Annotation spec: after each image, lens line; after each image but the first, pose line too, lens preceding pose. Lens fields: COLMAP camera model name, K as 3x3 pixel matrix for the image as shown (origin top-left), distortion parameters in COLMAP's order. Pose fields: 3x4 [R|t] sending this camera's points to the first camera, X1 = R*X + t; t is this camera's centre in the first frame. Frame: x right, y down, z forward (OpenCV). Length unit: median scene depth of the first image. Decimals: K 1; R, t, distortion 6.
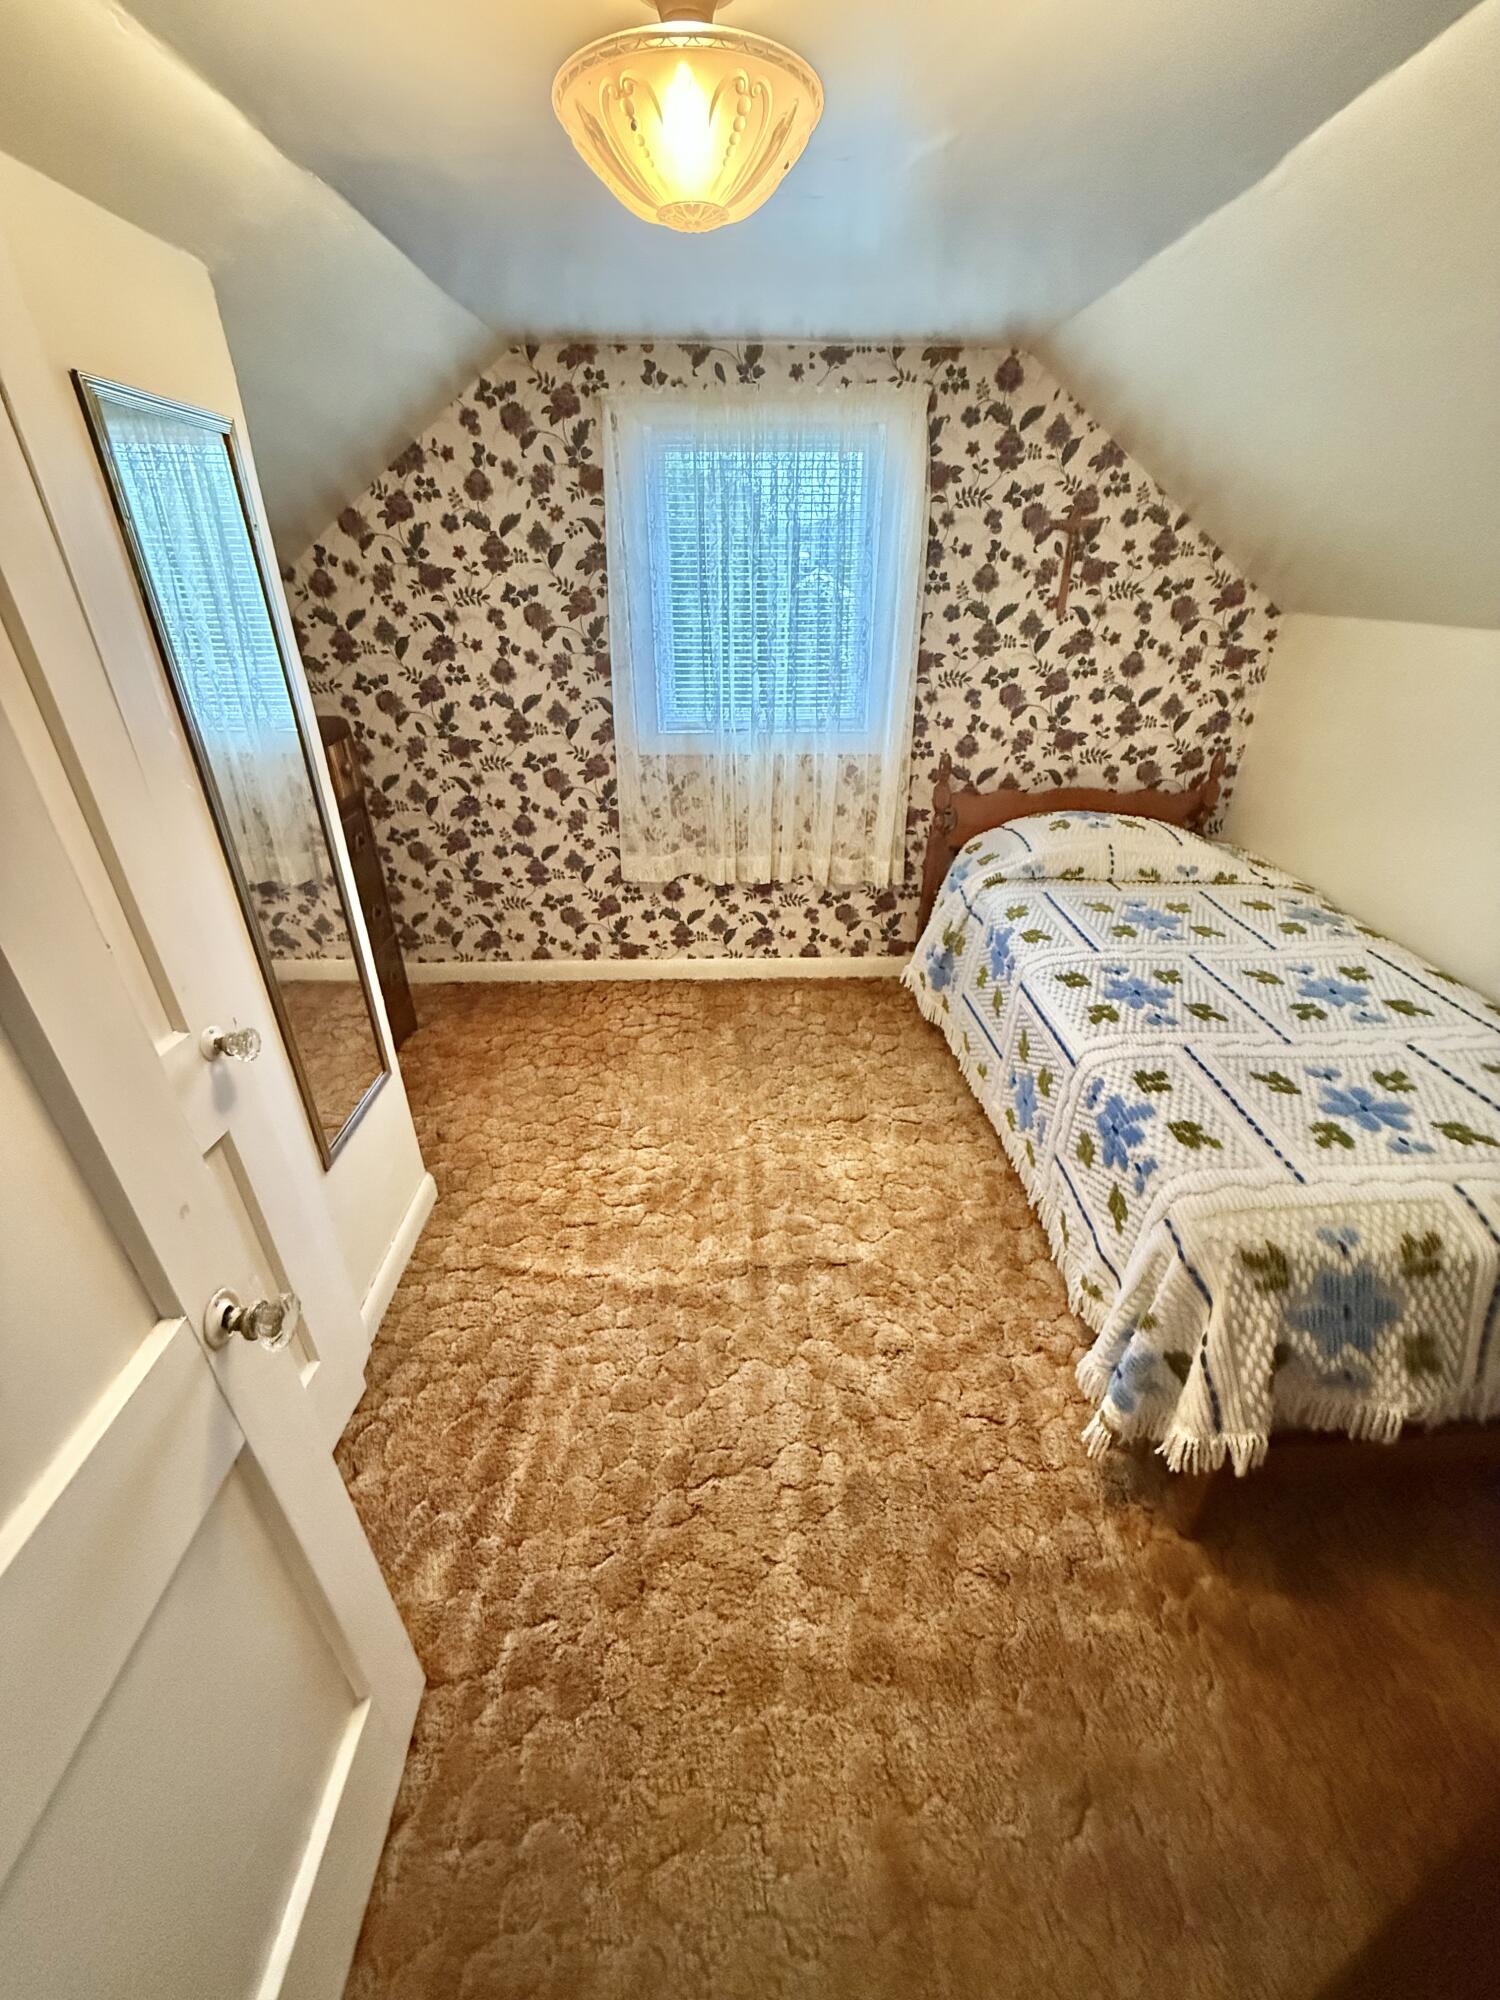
lens RADIAL K [[795.2, 0, 747.3], [0, 795.2, 1007.9], [0, 0, 1]] dist [-0.004823, 0.001040]
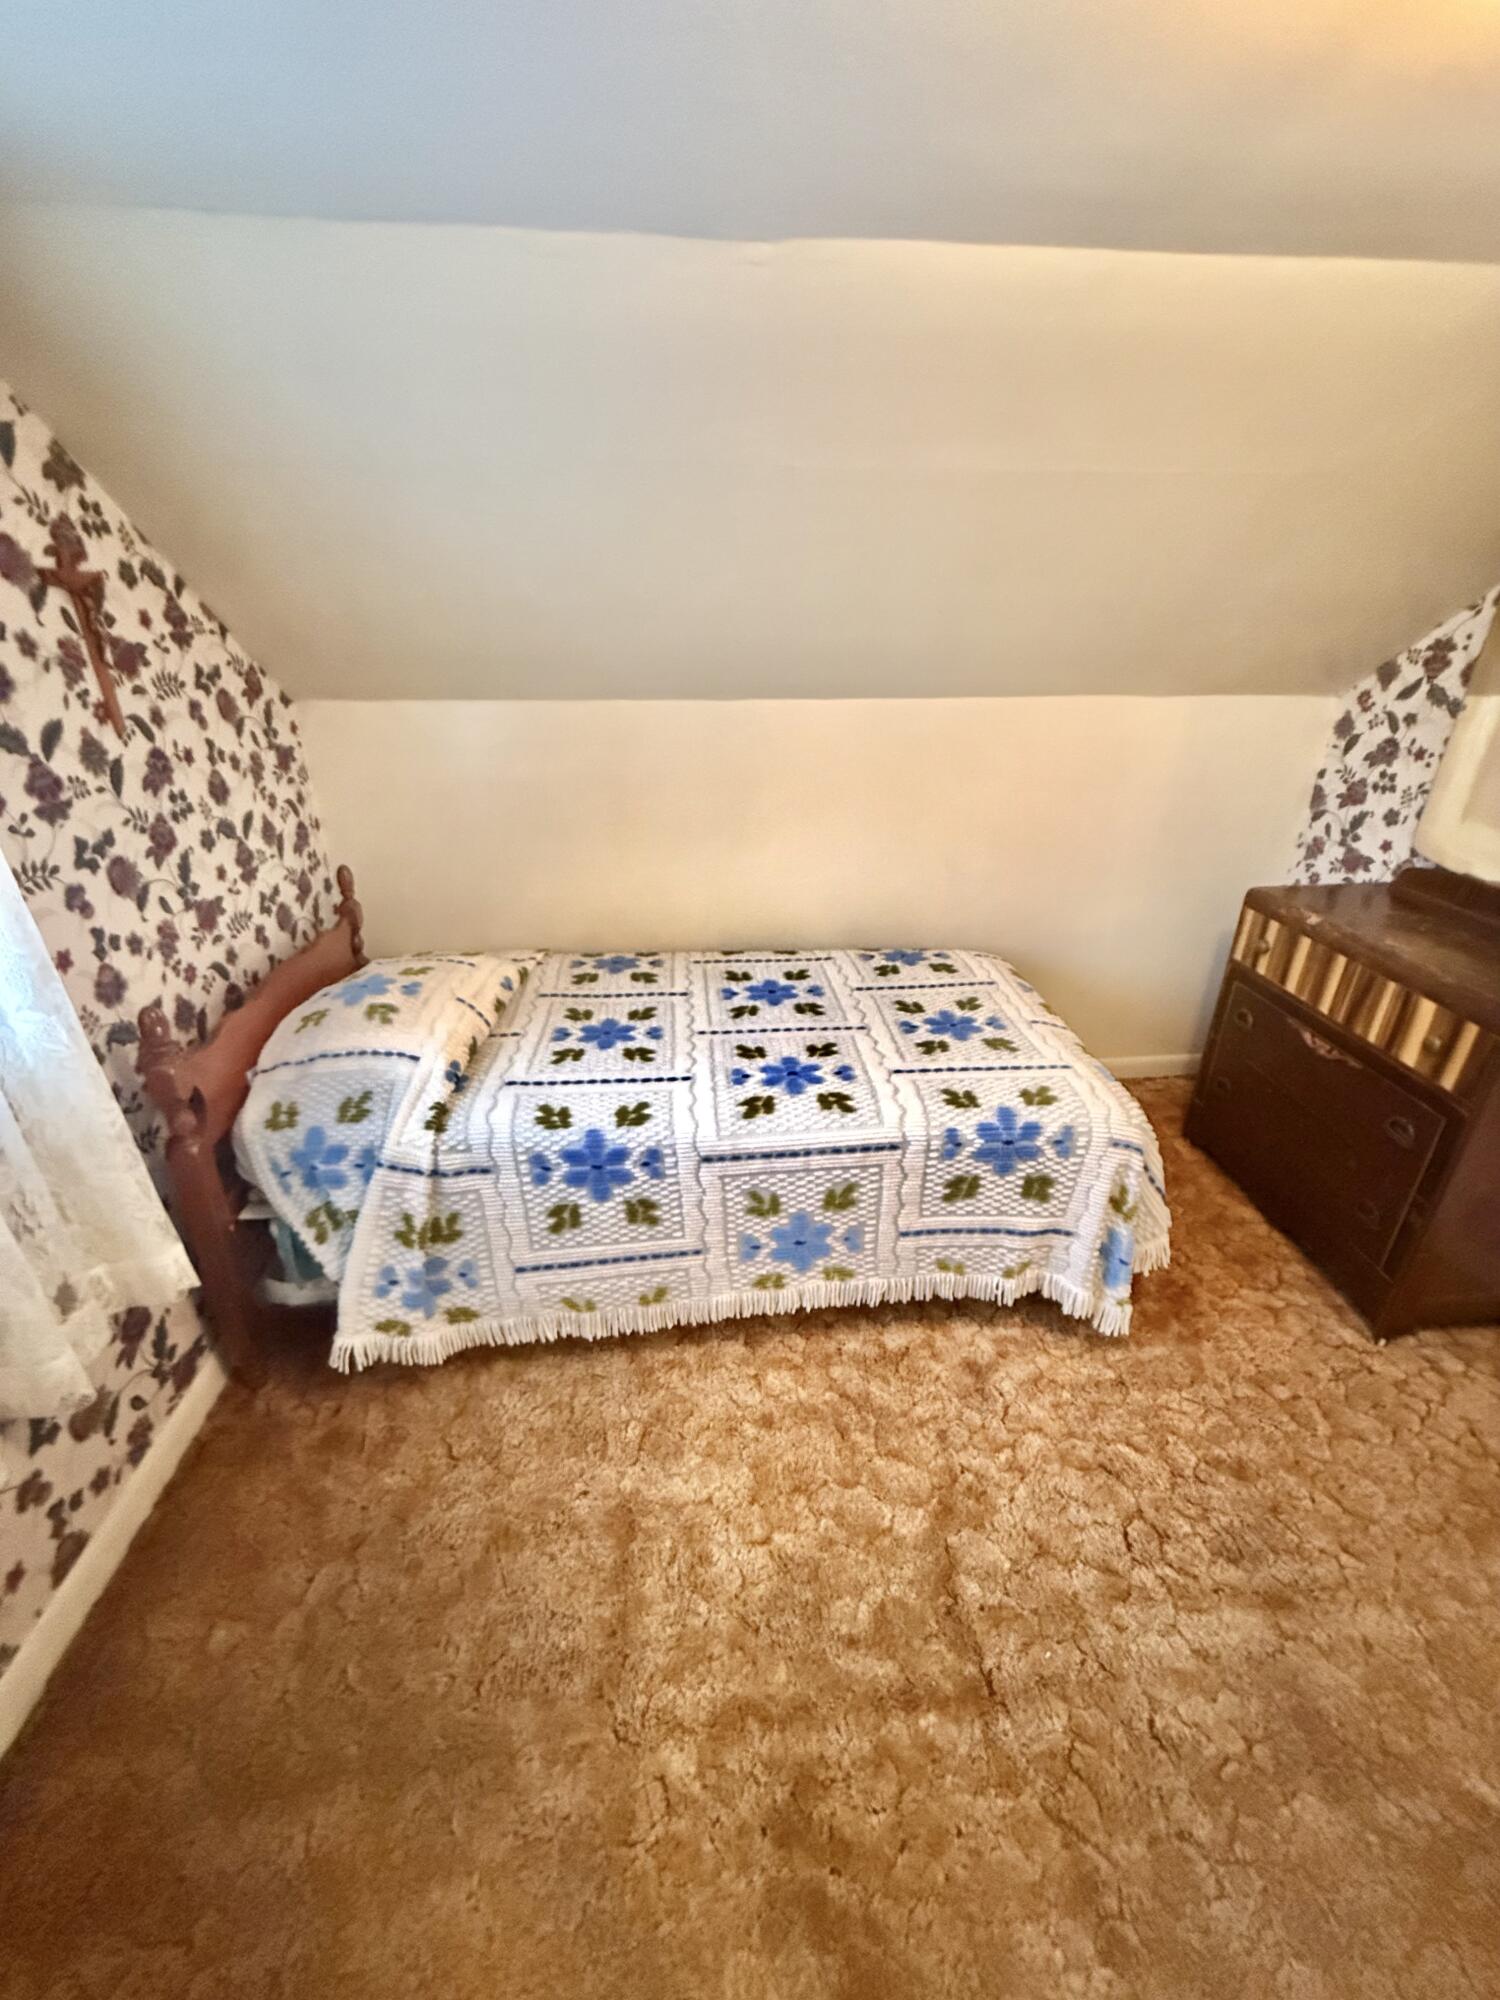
lens RADIAL K [[795.2, 0, 758.6], [0, 795.2, 1000.3], [0, 0, 1]] dist [-0.004823, 0.001040]
pose [[-0.085146, -0.409759, 0.908211, -0.259042], [0.476105, 0.783990, 0.398350, -0.364227], [-0.875256, 0.466322, 0.128335, 0.636227]]
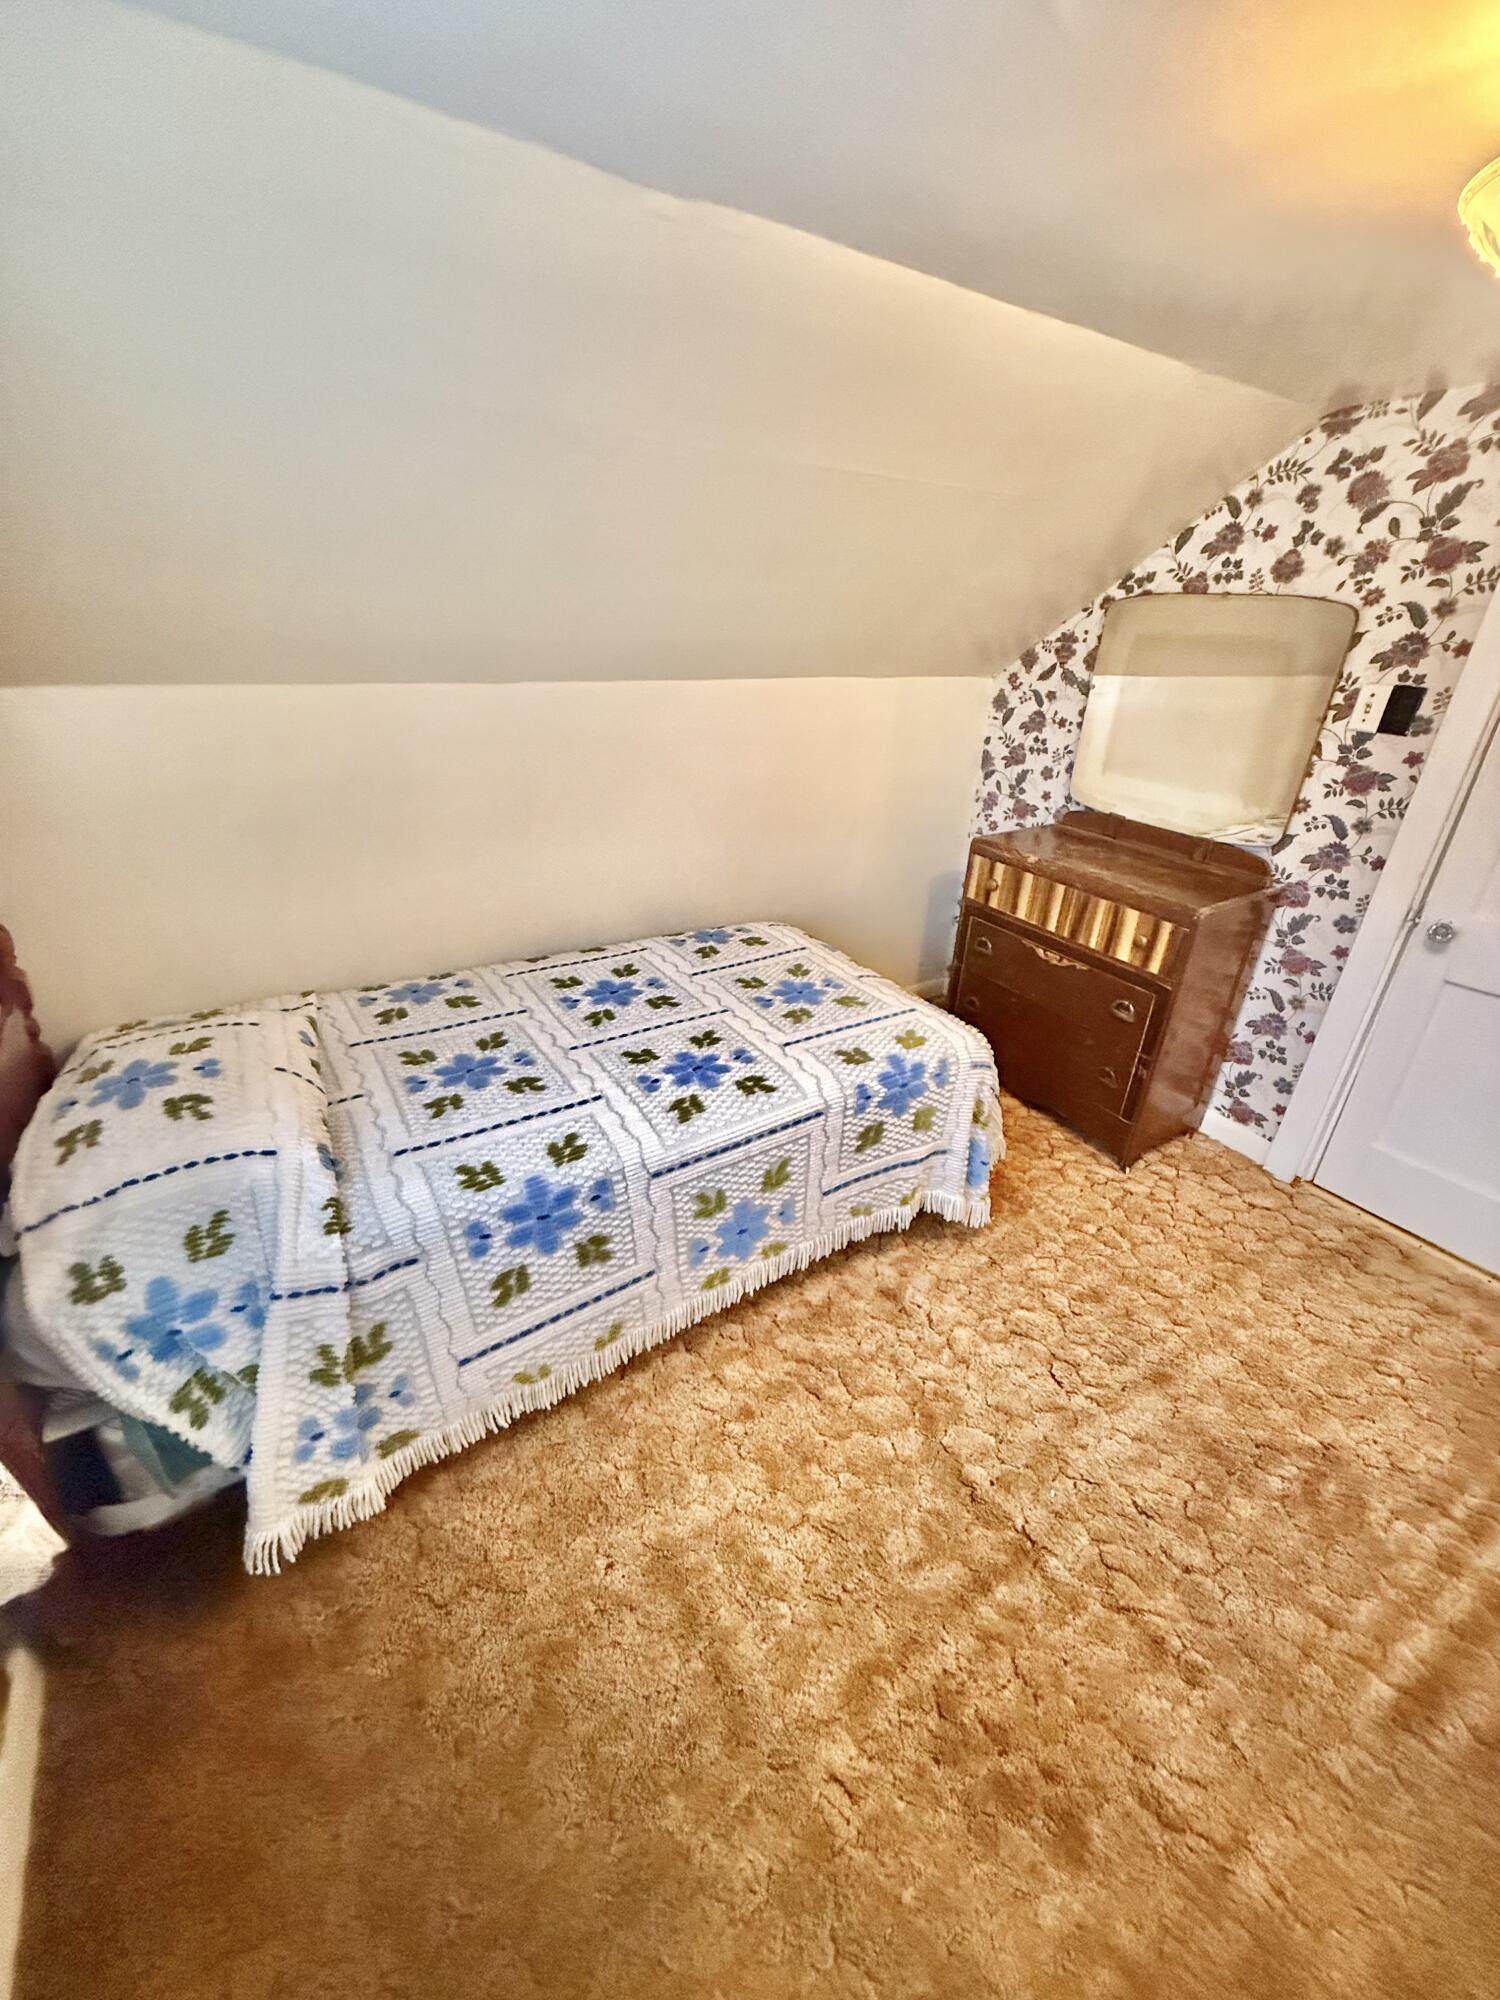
lens RADIAL K [[795.2, 0, 762.5], [0, 795.2, 998.9], [0, 0, 1]] dist [-0.004823, 0.001040]
pose [[-0.548615, -0.371653, 0.748929, -0.174353], [0.372944, 0.692931, 0.617058, -0.467550], [-0.748288, 0.617836, -0.241547, 0.820651]]
